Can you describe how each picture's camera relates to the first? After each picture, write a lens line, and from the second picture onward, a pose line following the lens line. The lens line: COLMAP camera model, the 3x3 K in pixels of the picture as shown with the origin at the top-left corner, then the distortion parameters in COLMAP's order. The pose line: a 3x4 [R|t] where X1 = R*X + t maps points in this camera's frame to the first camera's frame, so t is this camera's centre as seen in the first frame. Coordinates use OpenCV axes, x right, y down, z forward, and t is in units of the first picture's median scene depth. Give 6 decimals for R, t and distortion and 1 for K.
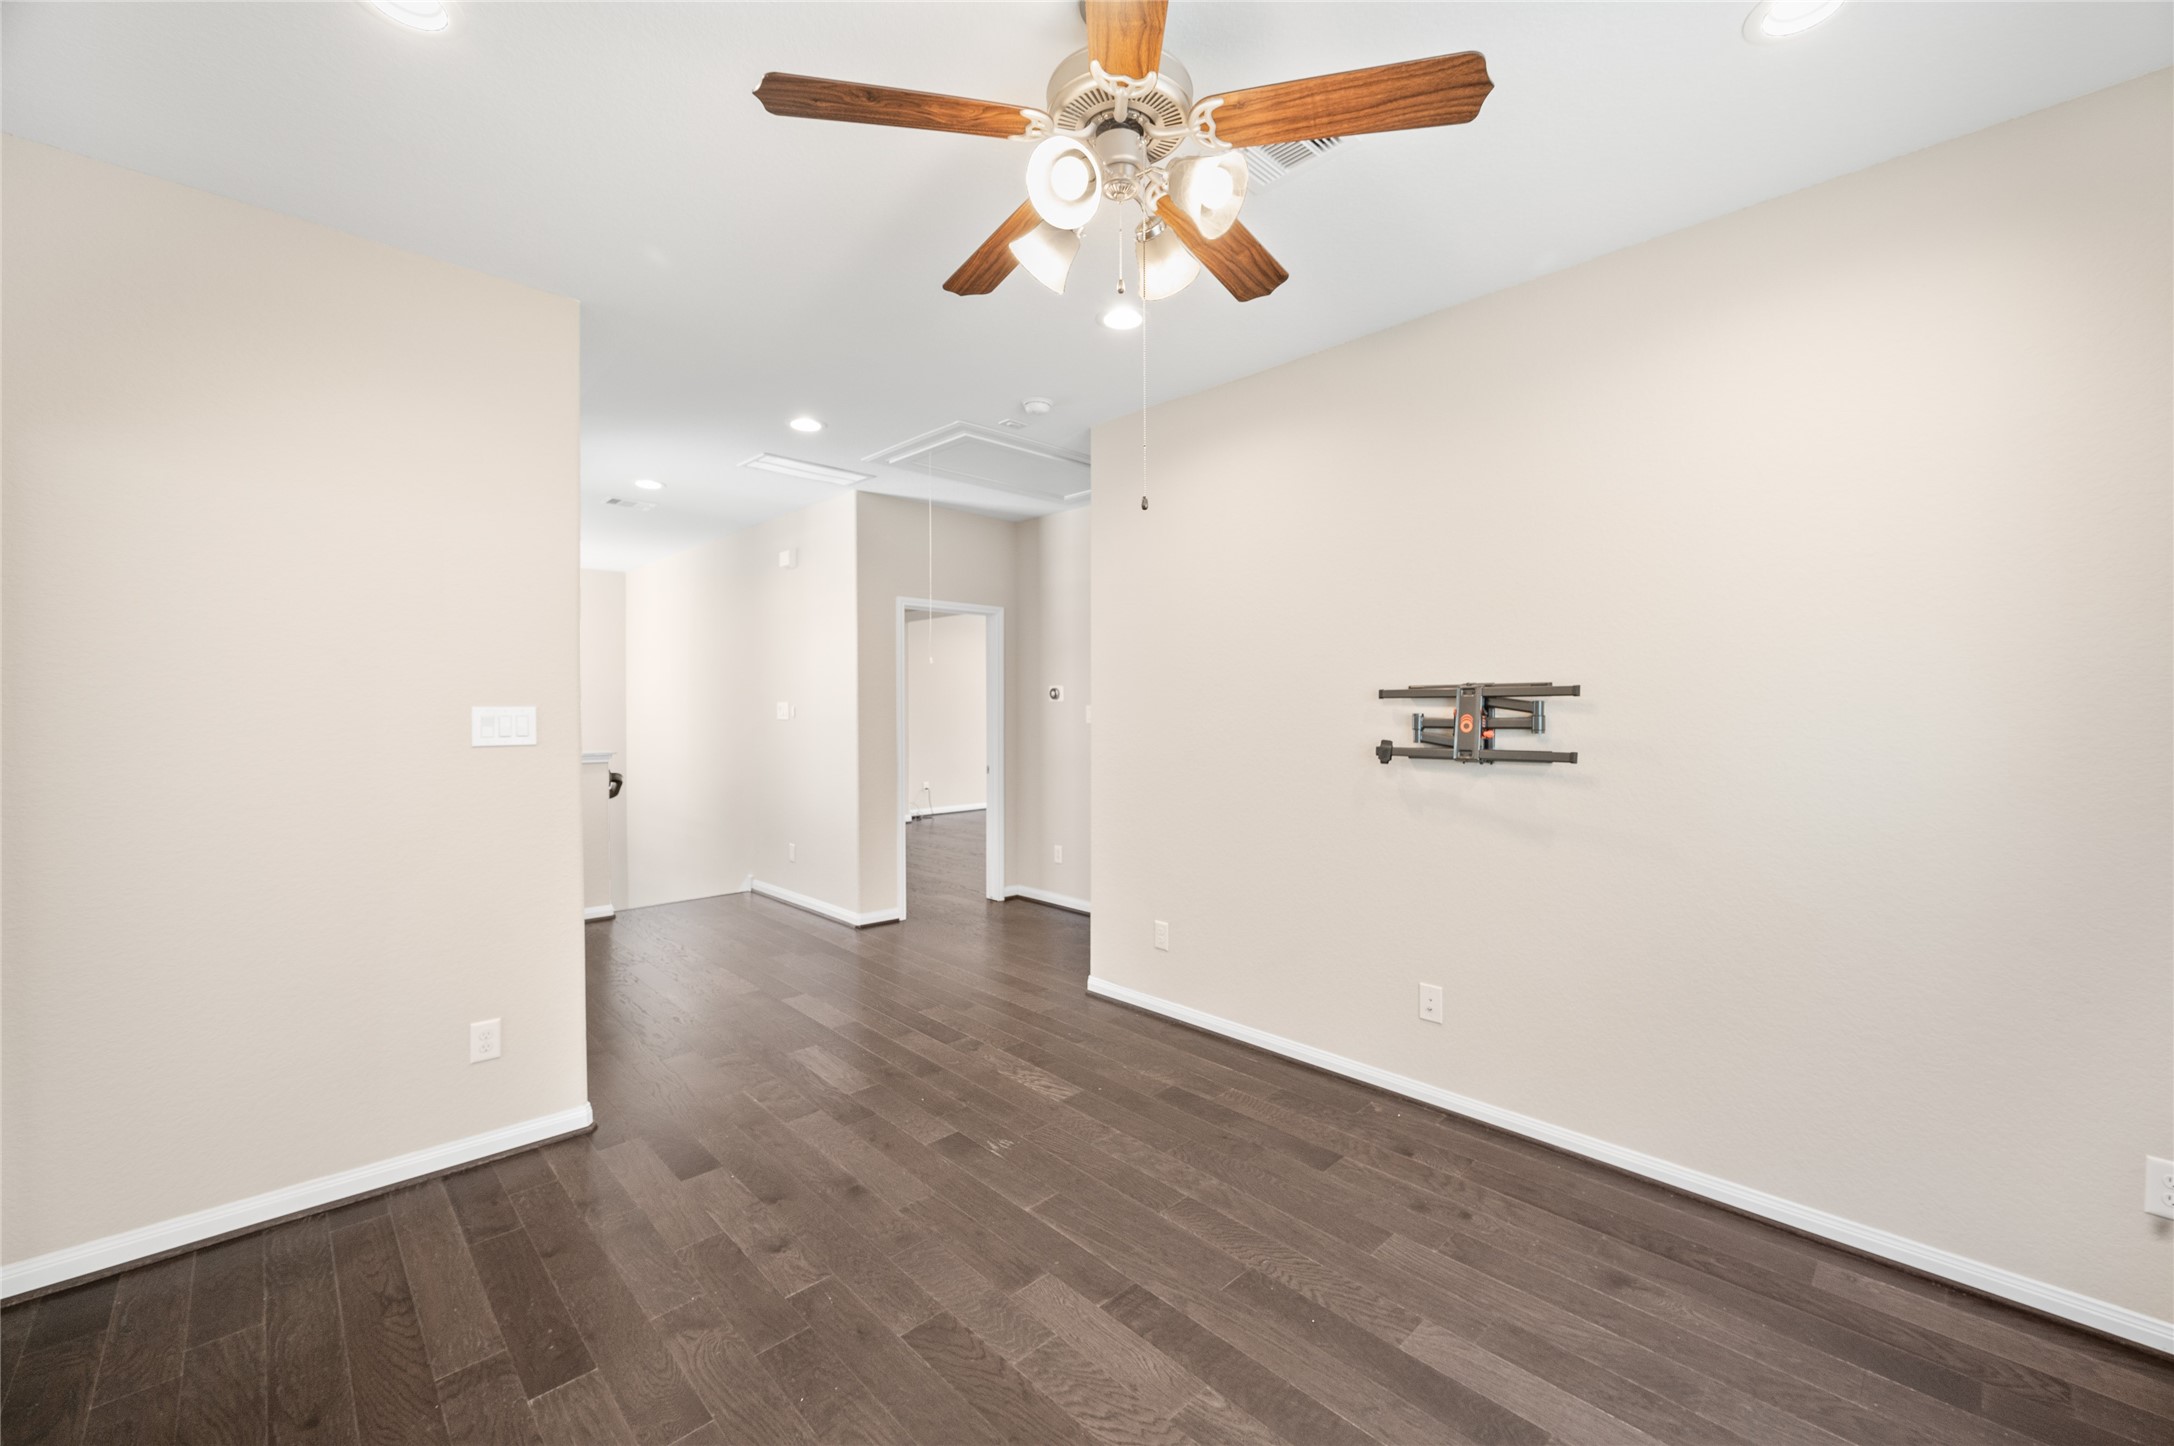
lens RADIAL K [[875.1, 0, 1088.7], [0, 875.1, 709.4], [0, 0, 1]] dist [-0.001788, 0.000310]
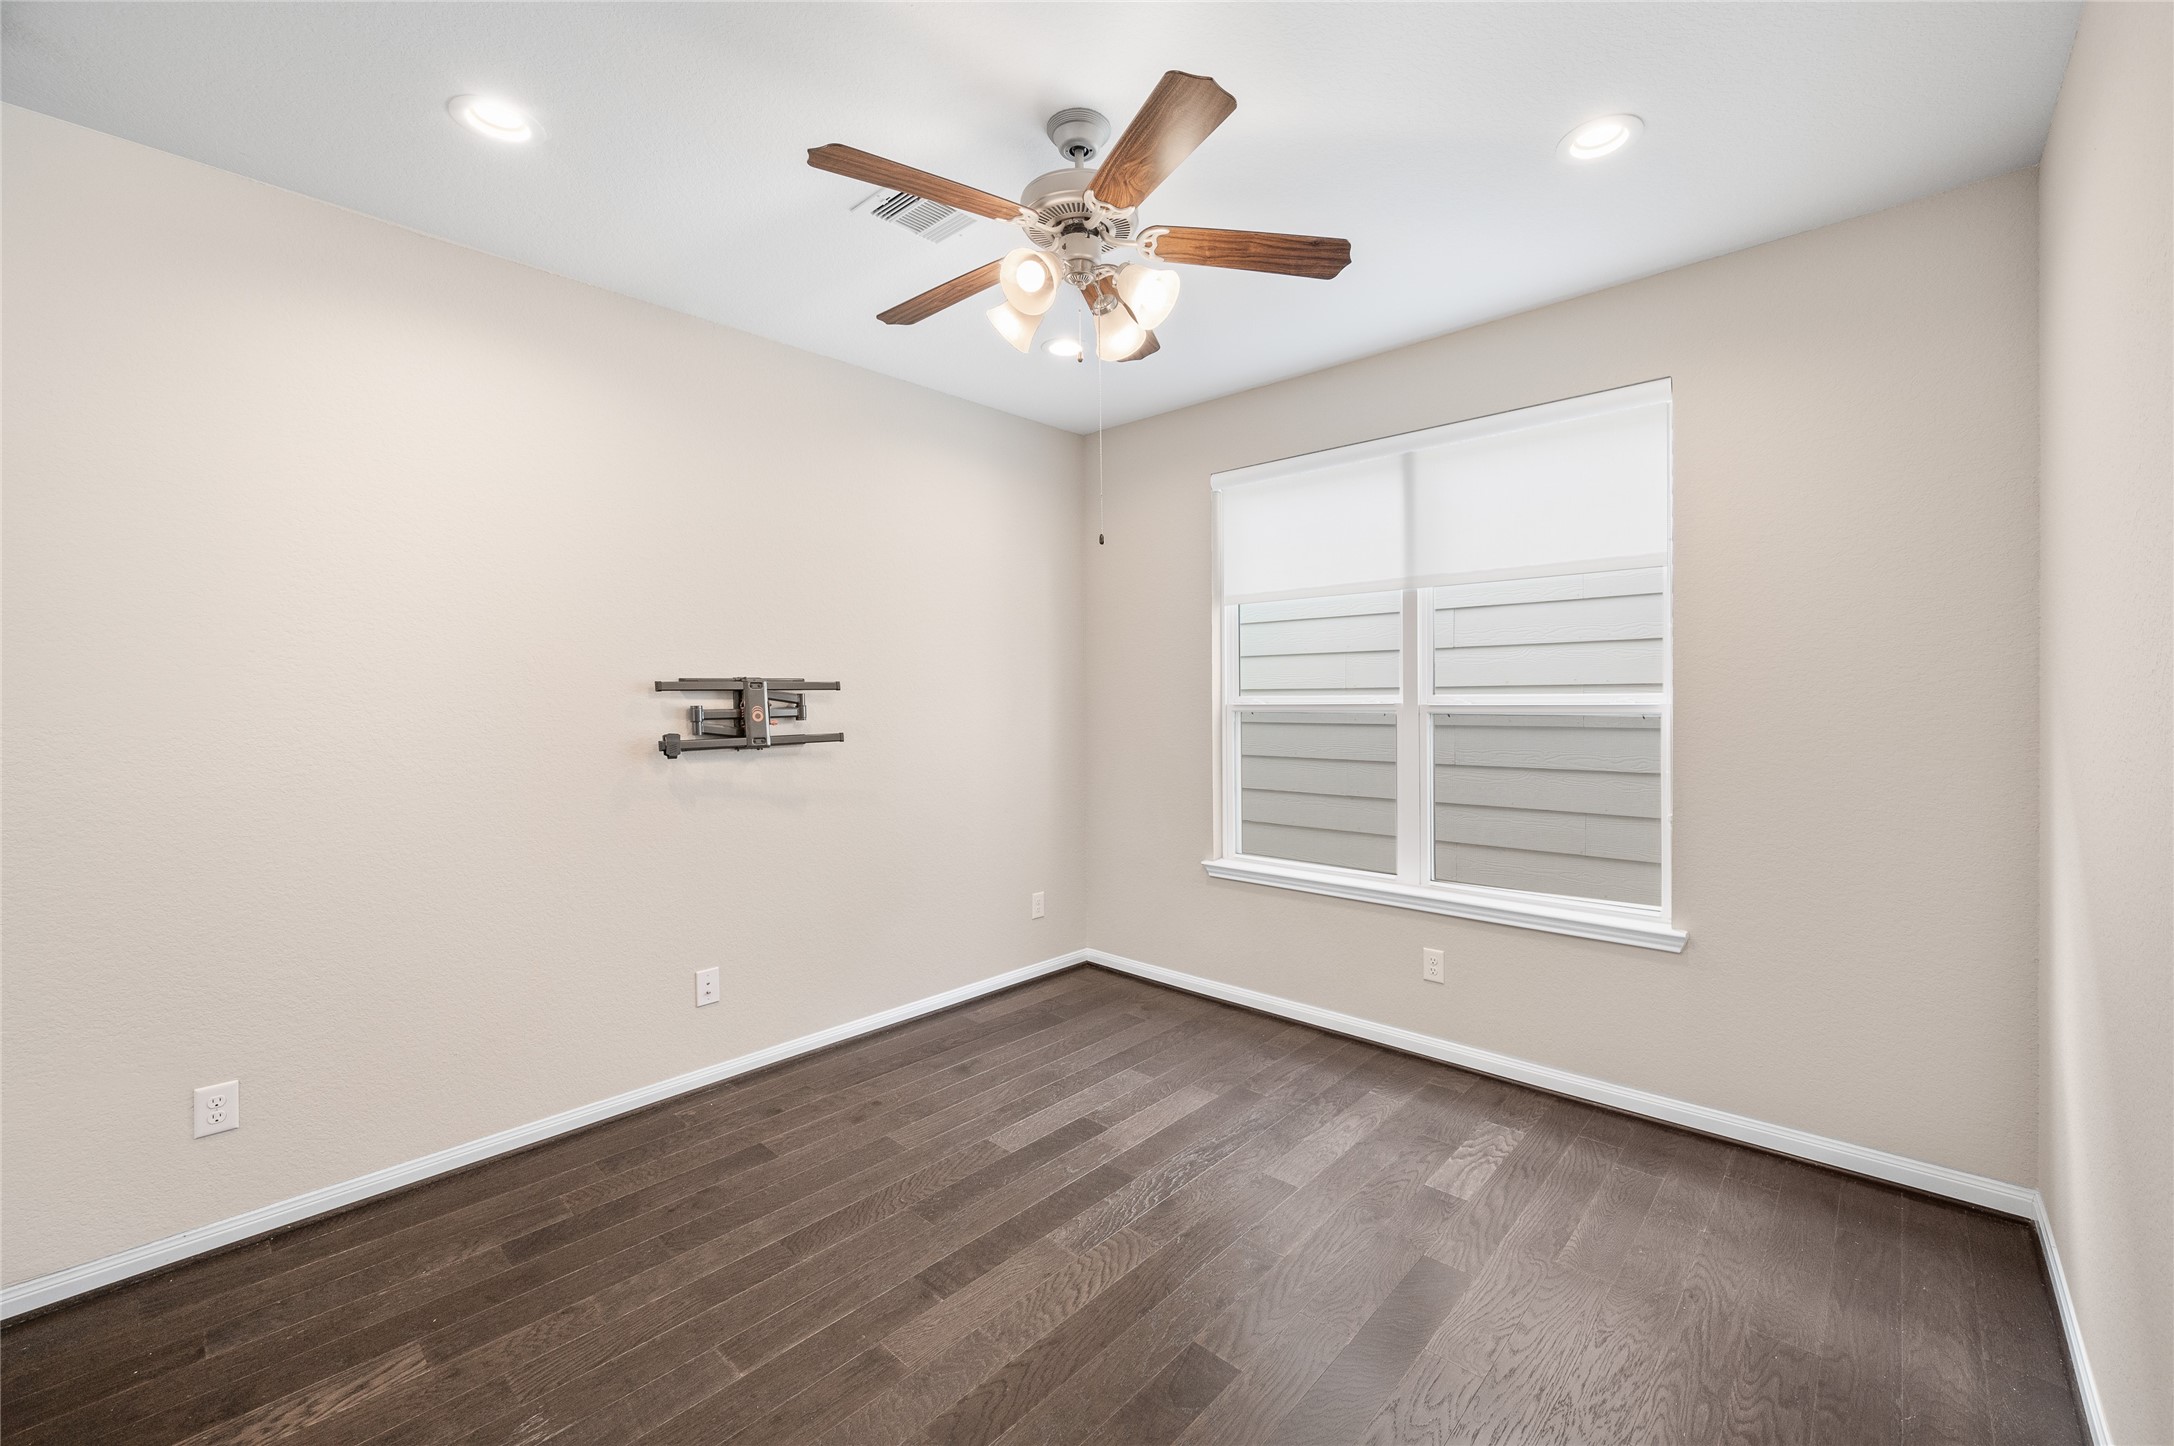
lens RADIAL K [[875.1, 0, 1131.4], [0, 875.1, 692.1], [0, 0, 1]] dist [-0.001788, 0.000310]
pose [[-0.088888, 0.006572, 0.996020, -0.759319], [0.011378, 0.999920, -0.005583, -0.000115], [-0.995977, 0.010837, -0.088955, 0.657884]]
